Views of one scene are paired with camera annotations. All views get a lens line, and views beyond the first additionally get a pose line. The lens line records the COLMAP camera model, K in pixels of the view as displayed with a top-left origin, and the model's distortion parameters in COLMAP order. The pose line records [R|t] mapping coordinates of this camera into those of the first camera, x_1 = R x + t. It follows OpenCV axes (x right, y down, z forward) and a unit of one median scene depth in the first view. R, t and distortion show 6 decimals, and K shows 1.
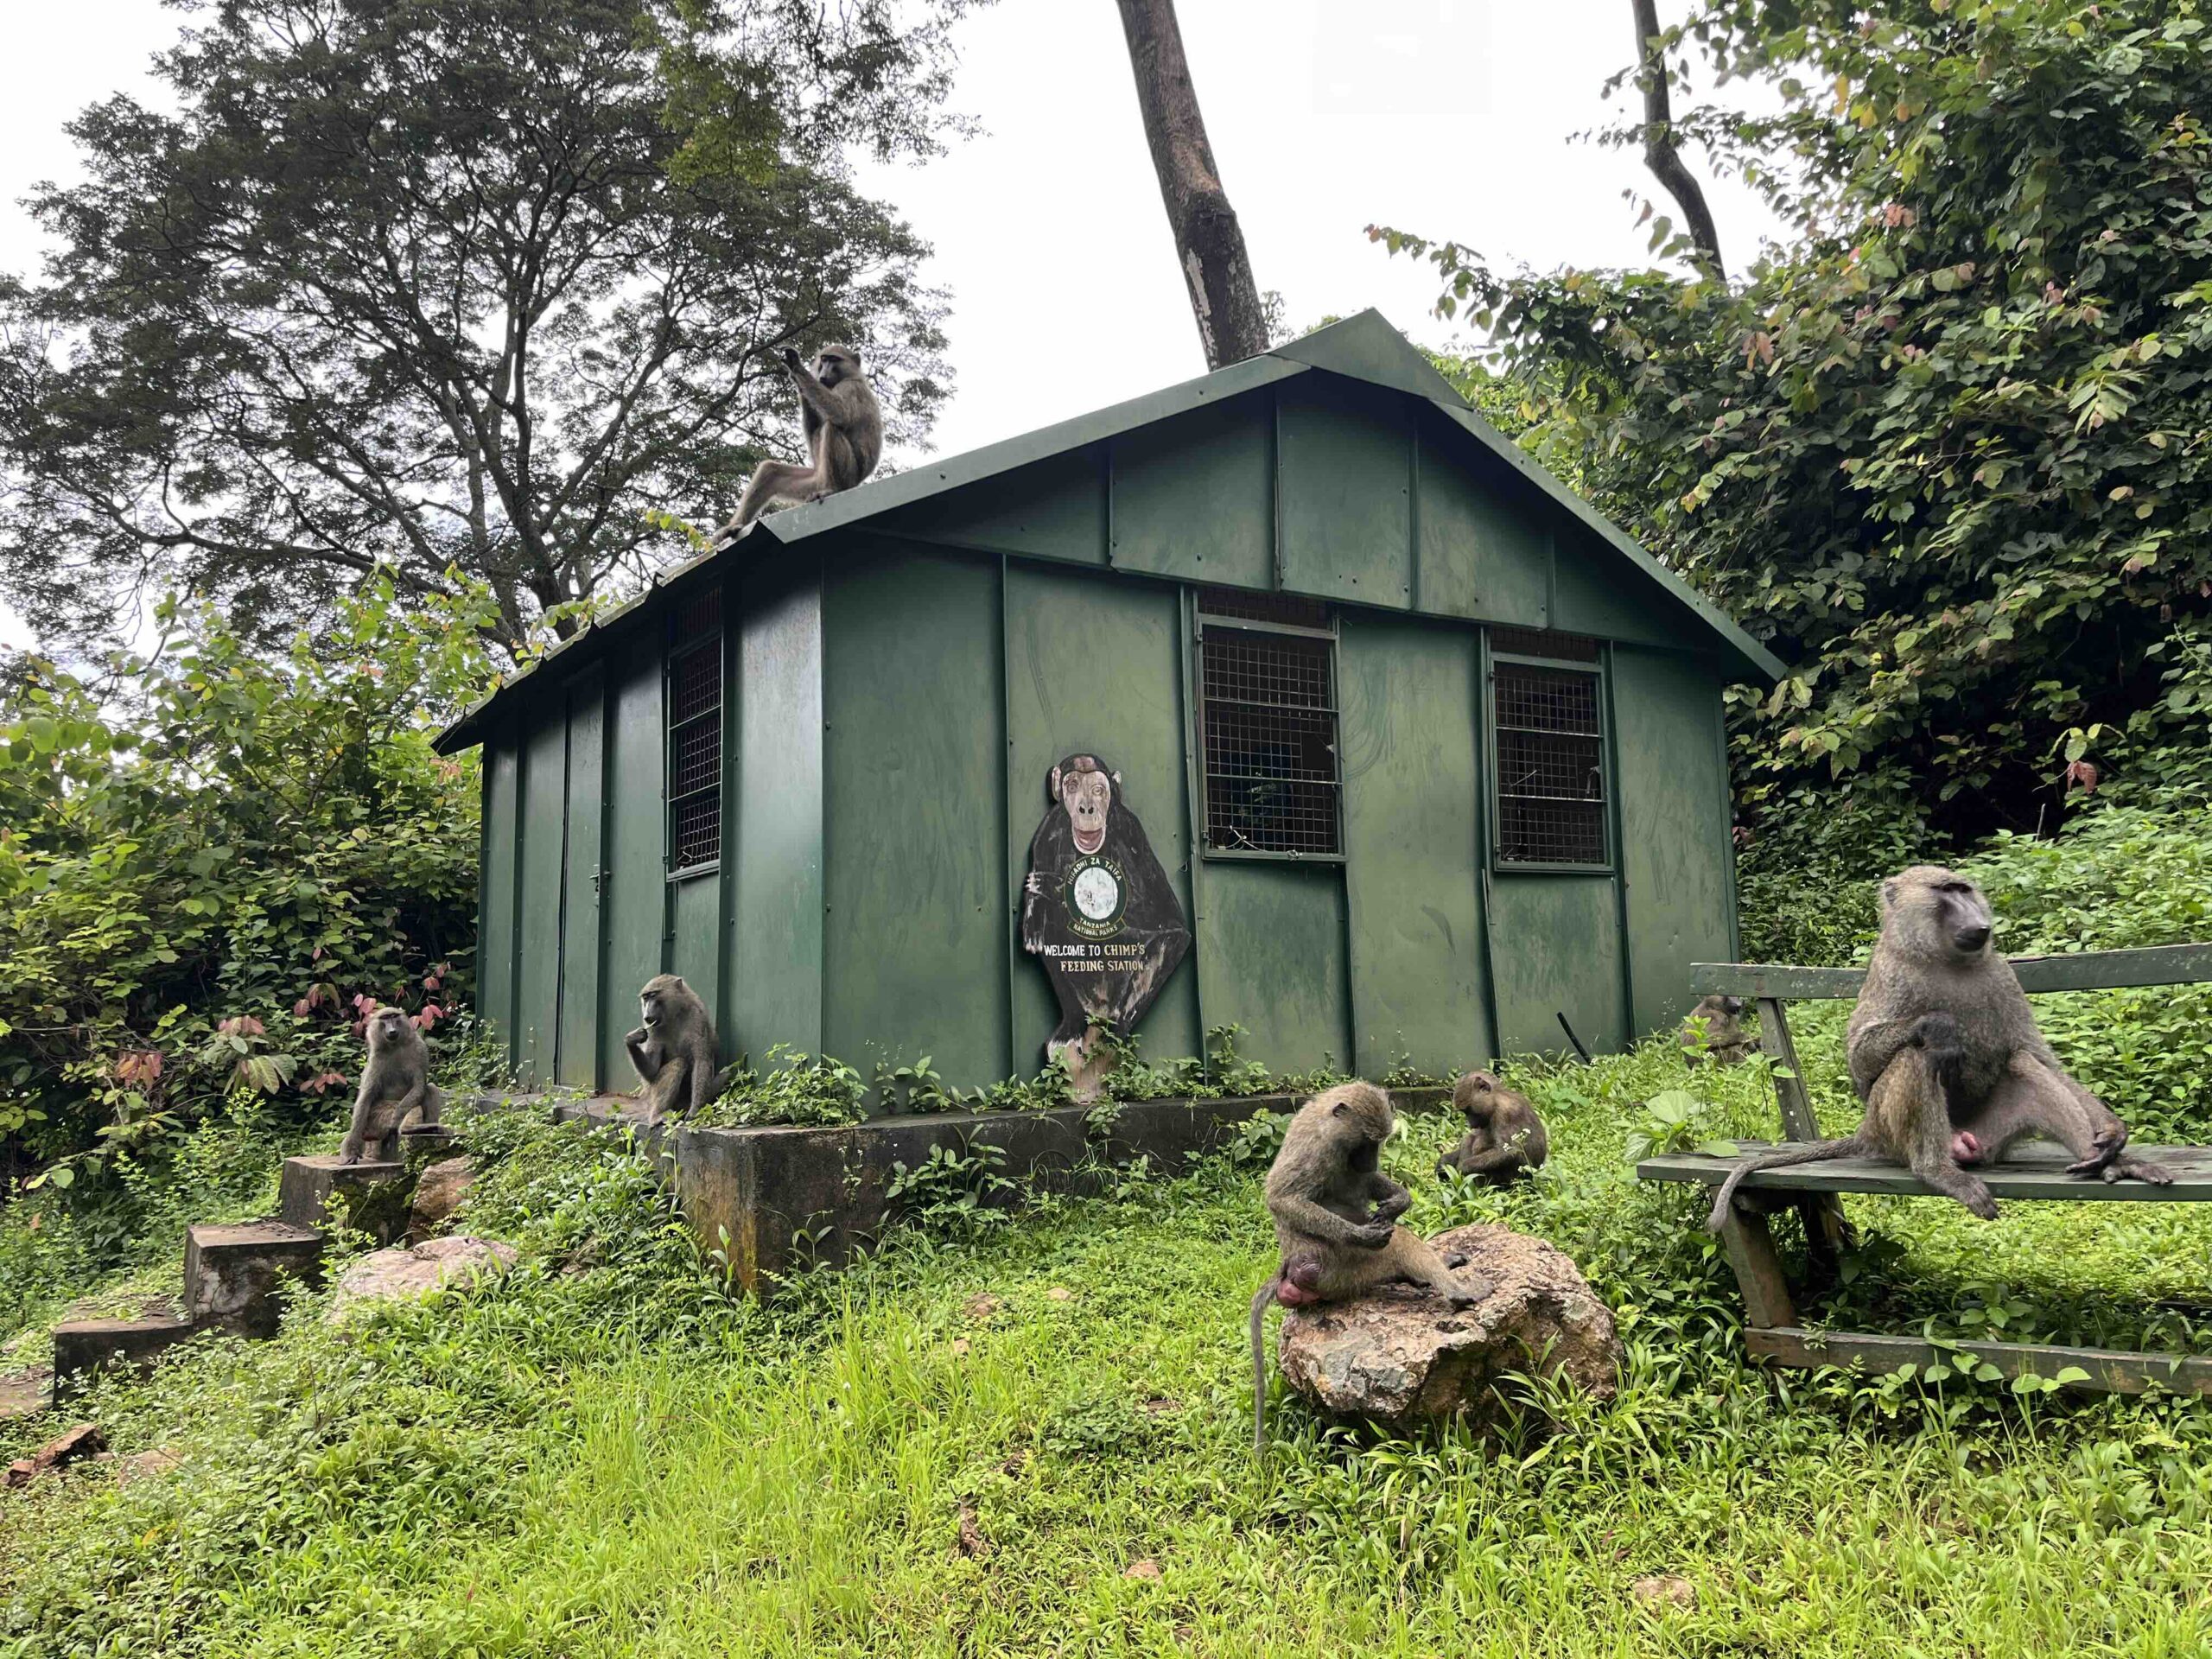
lens RADIAL K [[1651.4, 0, 1106.0], [0, 1651.4, 829.5], [0, 0, 1]] dist [0.087043, -0.107227]
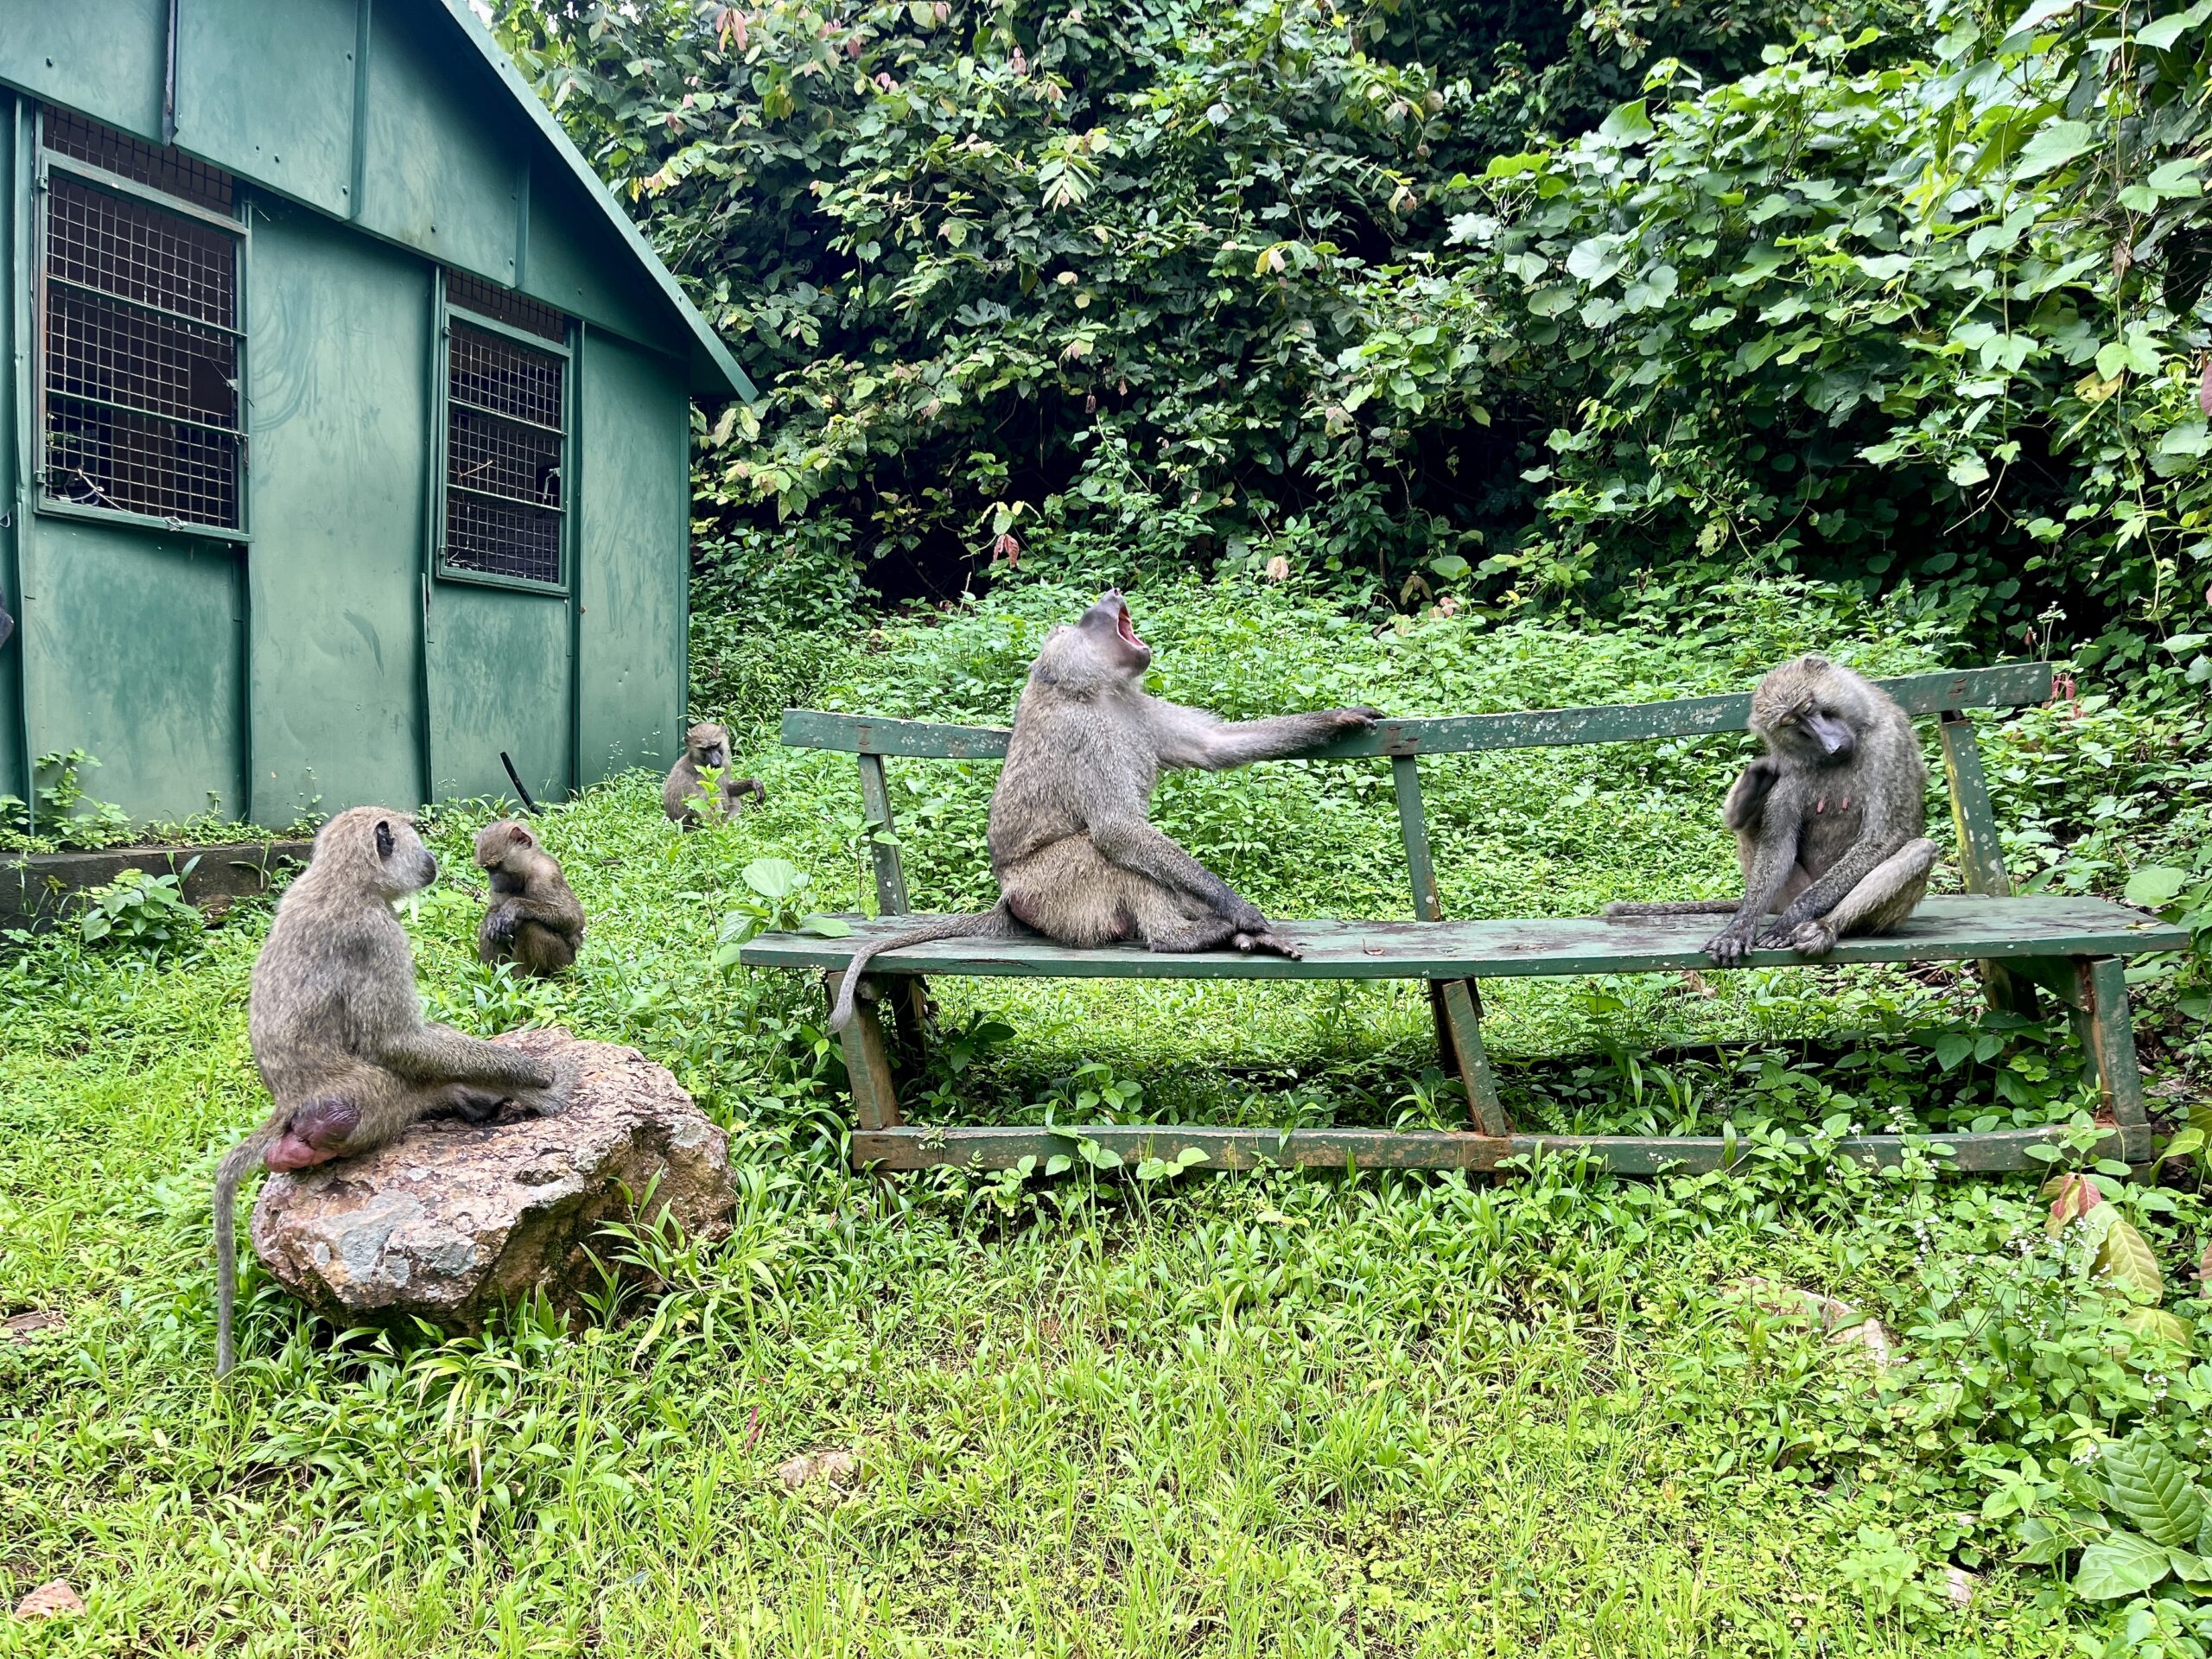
lens RADIAL K [[1693.5, 0, 1106.0], [0, 1693.5, 829.5], [0, 0, 1]] dist [0.052298, -0.071631]
pose [[0.777161, 0.017603, 0.629056, -0.035049], [-0.114667, 0.986836, 0.114049, 0.014038], [-0.618767, -0.160766, 0.768948, 0.132170]]
